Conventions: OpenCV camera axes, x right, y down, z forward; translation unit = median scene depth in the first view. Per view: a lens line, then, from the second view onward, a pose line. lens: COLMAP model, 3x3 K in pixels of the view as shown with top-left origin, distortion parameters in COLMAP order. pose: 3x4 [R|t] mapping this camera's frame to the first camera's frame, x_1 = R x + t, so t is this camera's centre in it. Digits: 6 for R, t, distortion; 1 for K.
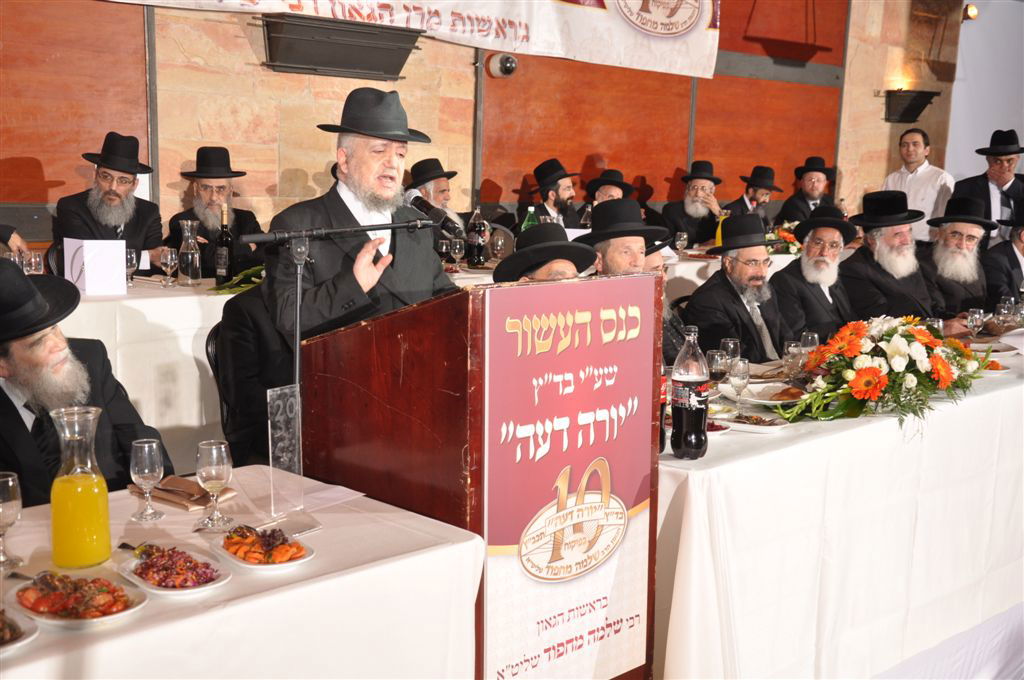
lens RADIAL K [[1160.1, 0, 514.7], [0, 1160.1, 343.4], [0, 0, 1]] dist [0.058037, 0.000000]
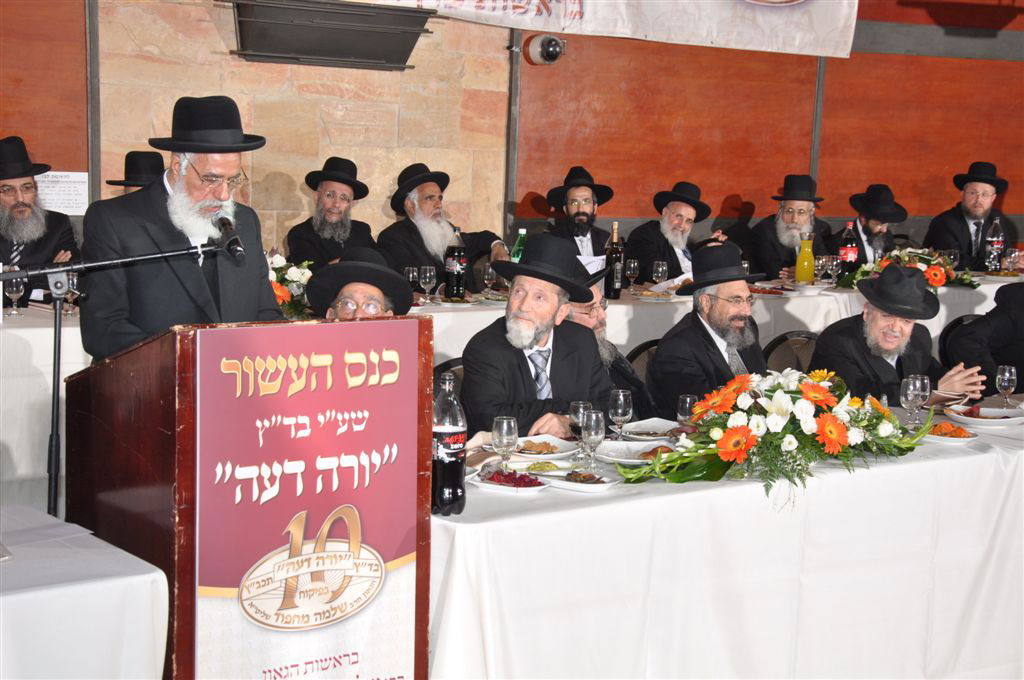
lens RADIAL K [[1604.8, 0, 515.6], [0, 1604.8, 341.1], [0, 0, 1]] dist [0.249191, 0.000000]
pose [[0.989592, 0.025213, -0.141678, 0.156267], [-0.030017, 0.999041, -0.031869, 0.000047], [0.140739, 0.035790, 0.989400, -0.125662]]
